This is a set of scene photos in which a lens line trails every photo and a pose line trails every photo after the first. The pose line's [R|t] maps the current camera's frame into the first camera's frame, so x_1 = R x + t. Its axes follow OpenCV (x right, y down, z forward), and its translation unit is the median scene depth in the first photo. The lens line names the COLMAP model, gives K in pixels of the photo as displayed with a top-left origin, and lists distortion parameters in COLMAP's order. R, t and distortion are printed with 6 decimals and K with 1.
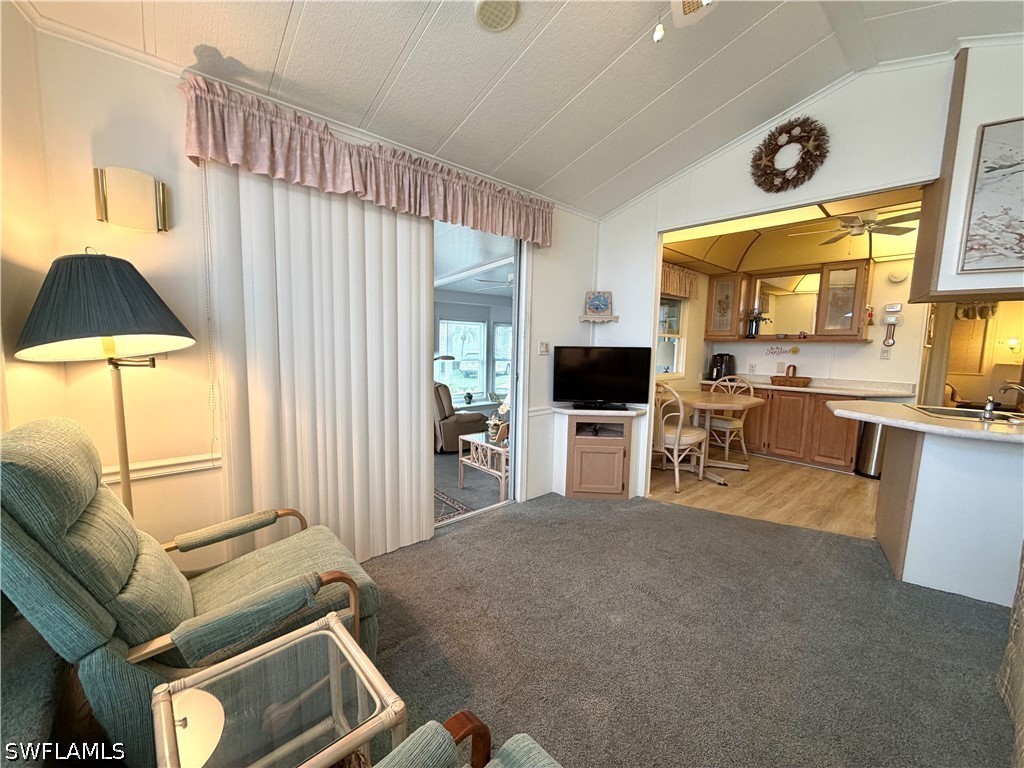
lens RADIAL K [[406.0, 0, 506.2], [0, 406.0, 384.3], [0, 0, 1]] dist [-0.000602, 0.000085]
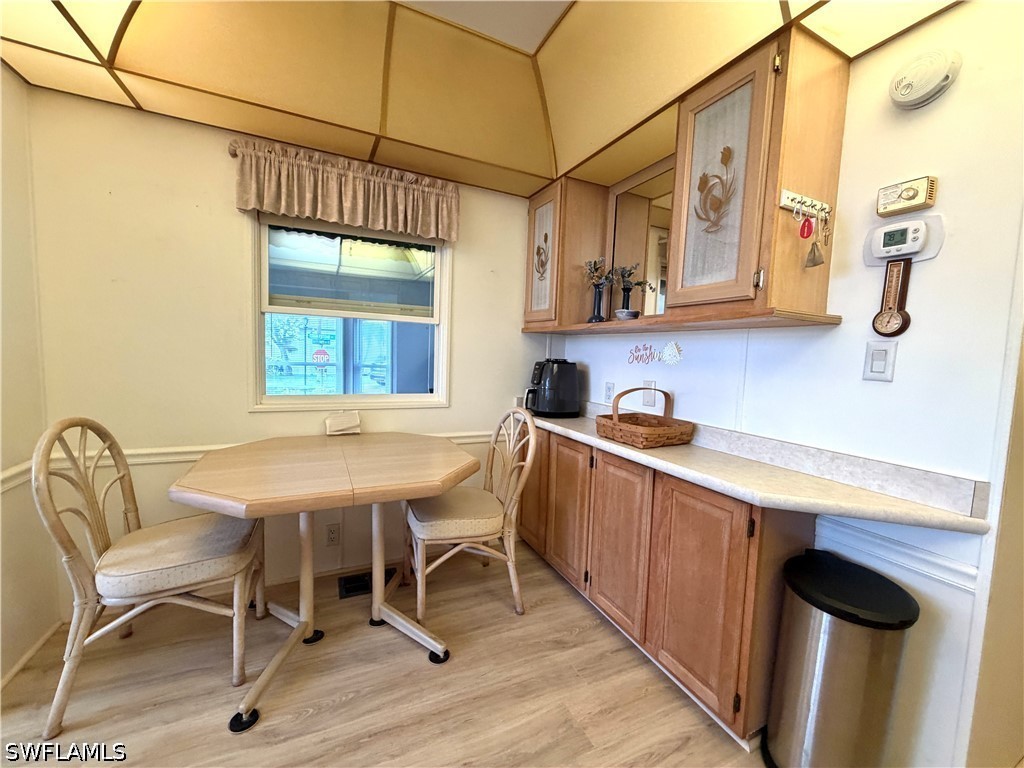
lens RADIAL K [[408.2, 0, 507.6], [0, 408.2, 386.3], [0, 0, 1]] dist [0.000958, -0.000148]
pose [[0.961851, 0.039178, -0.270755, 0.689366], [-0.045518, 0.998816, -0.017172, -0.037408], [0.269761, 0.028841, 0.962495, 0.588417]]
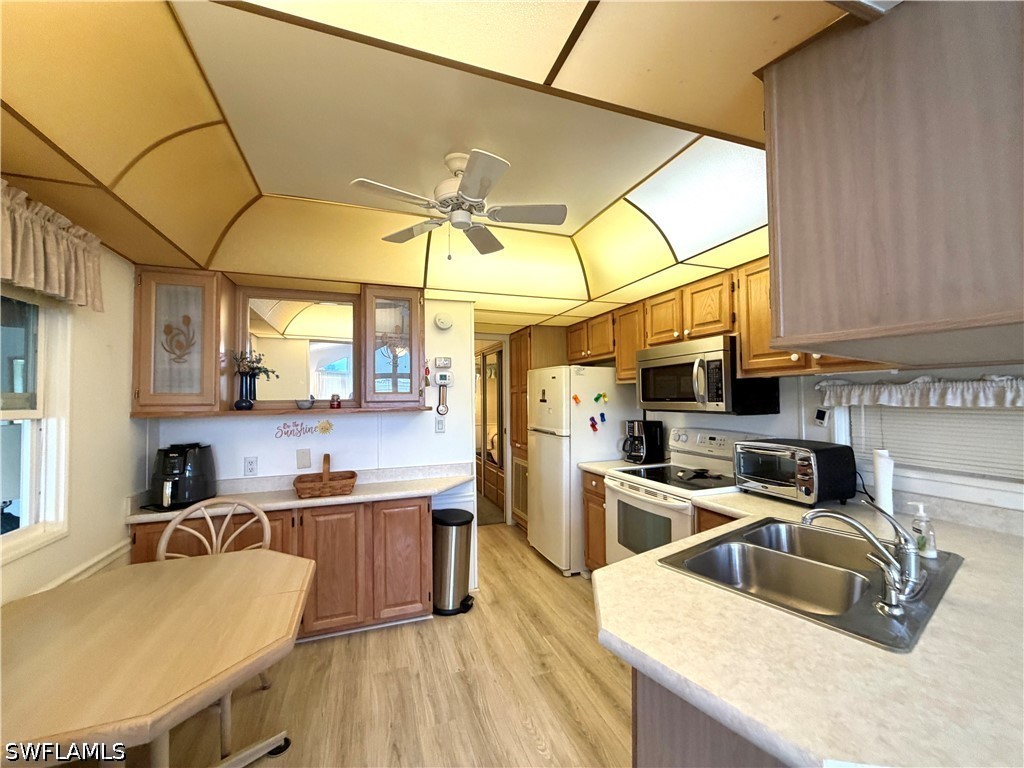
lens RADIAL K [[408.2, 0, 507.6], [0, 408.2, 386.3], [0, 0, 1]] dist [0.000958, -0.000148]
pose [[0.367749, 0.001632, 0.929924, 0.275148], [0.111681, 0.992683, -0.045908, -0.088199], [-0.923194, 0.120737, 0.364876, 0.558592]]
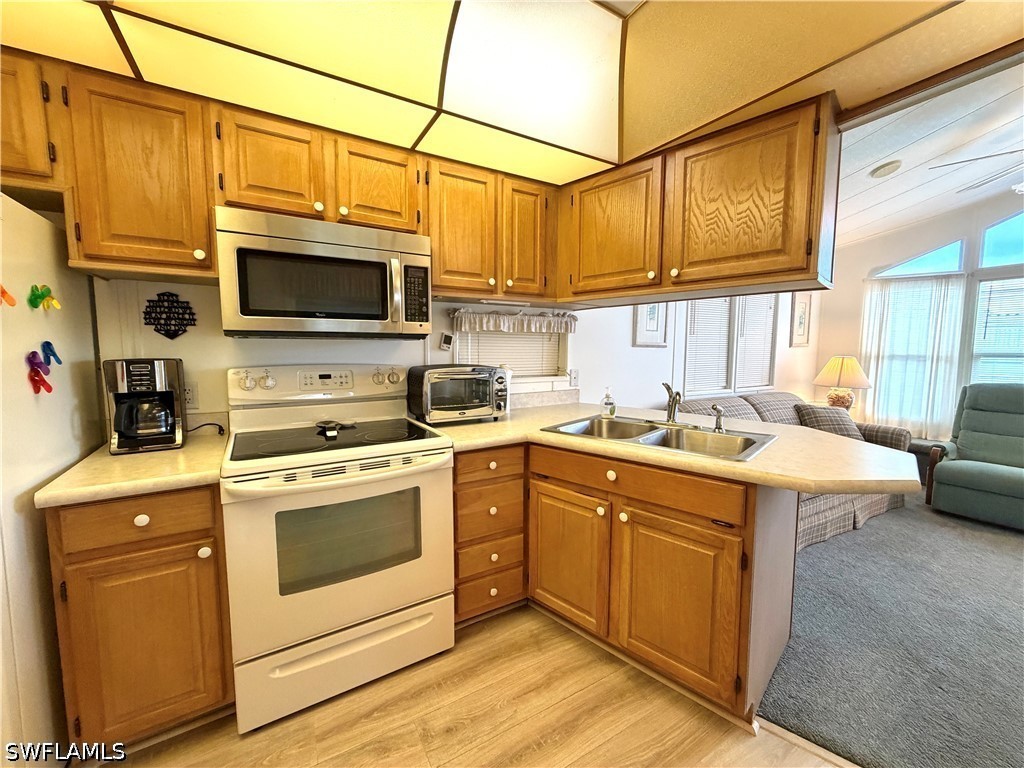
lens RADIAL K [[406.0, 0, 506.2], [0, 406.0, 384.3], [0, 0, 1]] dist [-0.000602, 0.000085]
pose [[-0.981167, -0.044413, 0.187985, 0.684806], [-0.006631, 0.980379, 0.197012, -0.081744], [-0.193047, 0.192055, -0.962210, 0.881260]]
